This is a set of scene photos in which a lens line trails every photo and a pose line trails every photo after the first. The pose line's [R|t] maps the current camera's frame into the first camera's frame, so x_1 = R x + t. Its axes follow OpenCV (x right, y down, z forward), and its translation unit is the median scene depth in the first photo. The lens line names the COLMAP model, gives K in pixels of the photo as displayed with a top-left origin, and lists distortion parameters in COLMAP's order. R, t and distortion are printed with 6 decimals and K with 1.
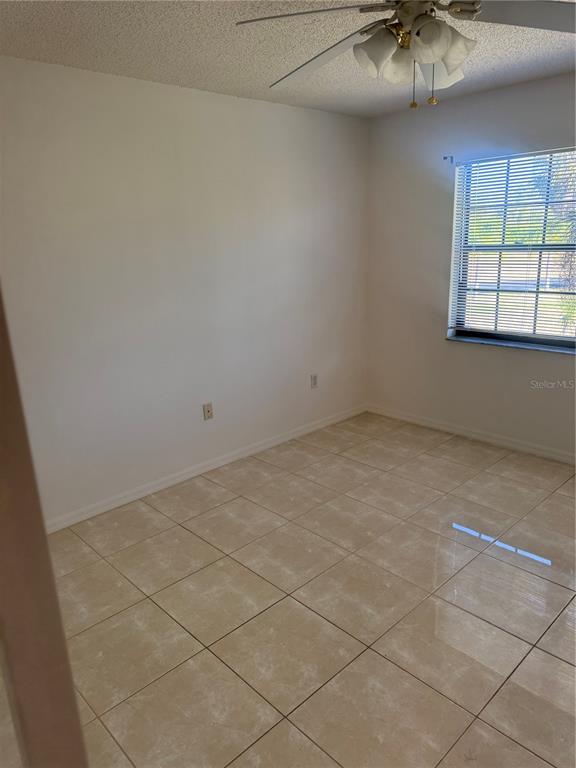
lens RADIAL K [[533.1, 0, 288.0], [0, 533.1, 384.0], [0, 0, 1]] dist [0.076346, -0.085019]
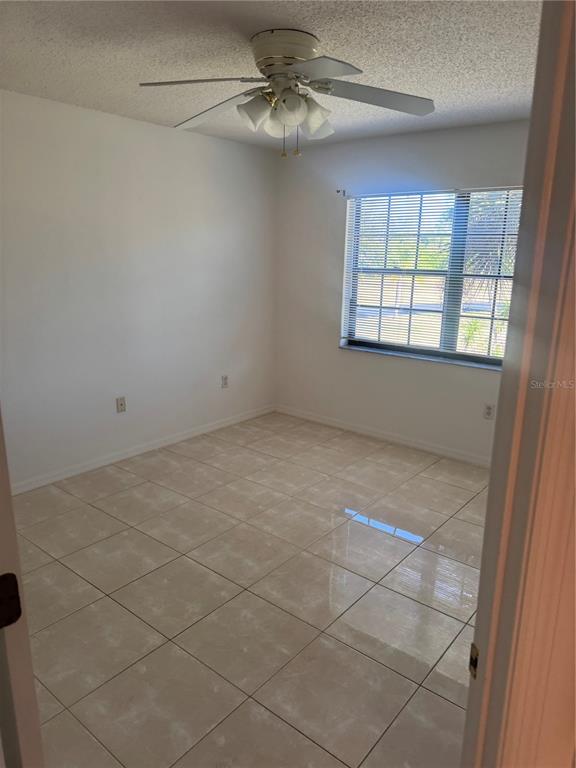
lens RADIAL K [[530.1, 0, 296.8], [0, 530.1, 385.8], [0, 0, 1]] dist [0.109267, -0.137425]
pose [[0.989133, 0.021148, 0.145496, 0.045339], [-0.018141, 0.999594, -0.021967, 0.030800], [-0.145901, 0.019089, 0.989115, -0.135178]]
